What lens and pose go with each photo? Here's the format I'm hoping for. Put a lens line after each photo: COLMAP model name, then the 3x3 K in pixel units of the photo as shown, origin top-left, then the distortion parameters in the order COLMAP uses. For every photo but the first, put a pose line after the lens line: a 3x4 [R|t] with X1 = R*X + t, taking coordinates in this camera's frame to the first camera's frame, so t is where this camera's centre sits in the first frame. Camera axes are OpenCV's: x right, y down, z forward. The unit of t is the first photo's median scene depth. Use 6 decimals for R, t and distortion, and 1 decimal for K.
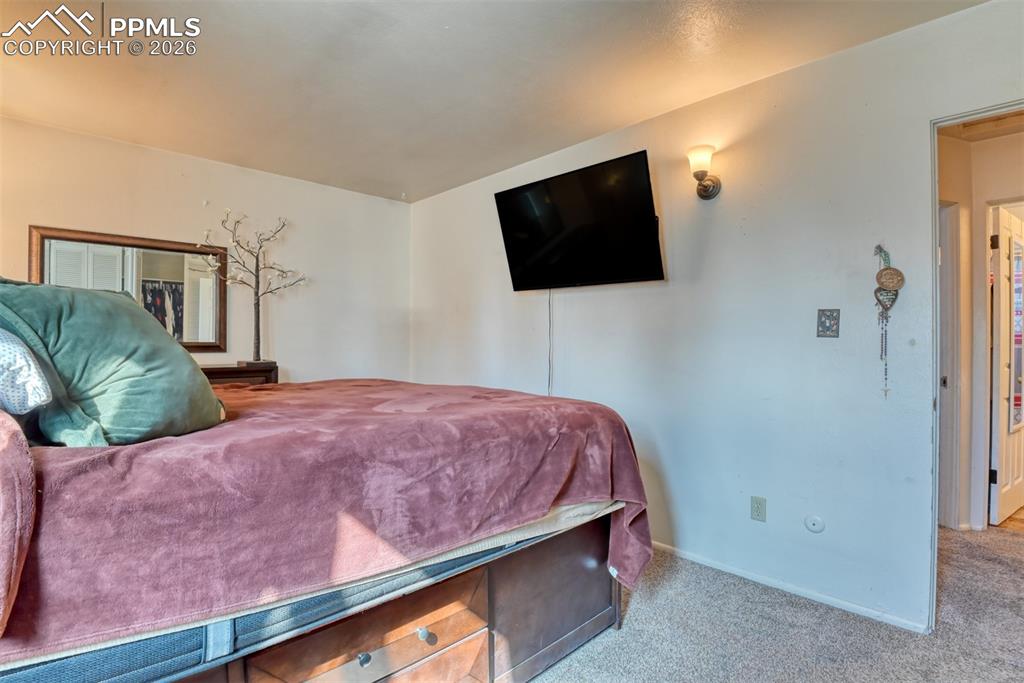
lens RADIAL K [[505.0, 0, 505.1], [0, 505.0, 344.9], [0, 0, 1]] dist [-0.023834, -0.000773]
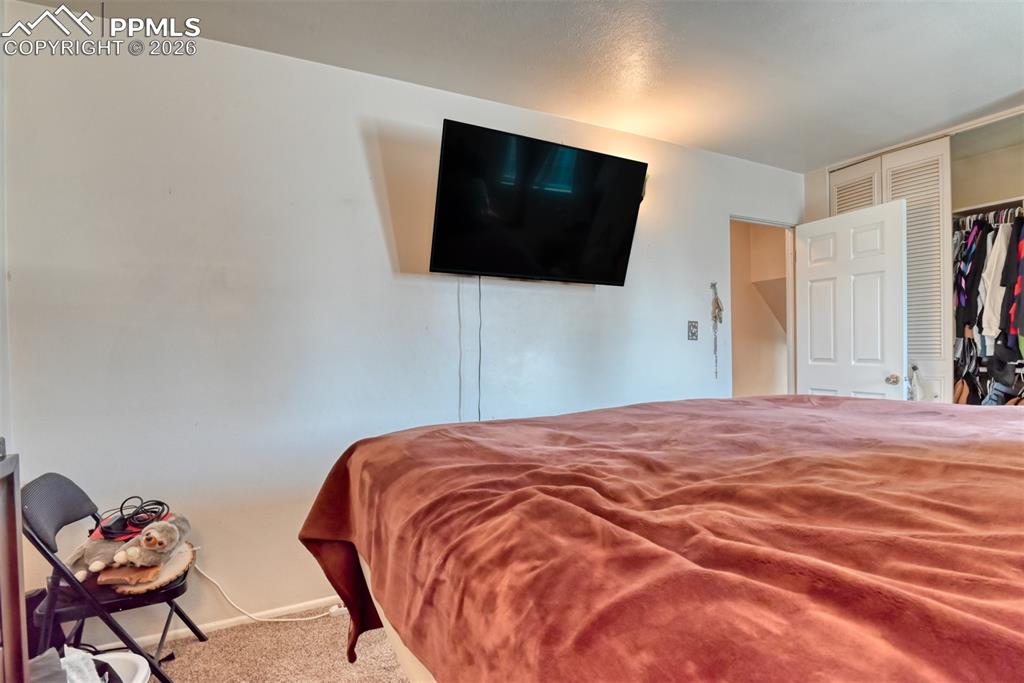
lens RADIAL K [[505.0, 0, 505.1], [0, 505.0, 344.9], [0, 0, 1]] dist [-0.023834, -0.000773]
pose [[0.280886, -0.009909, 0.959690, -0.825406], [0.016704, 0.999846, 0.005435, -0.017004], [-0.959596, 0.014504, 0.281008, 0.997060]]
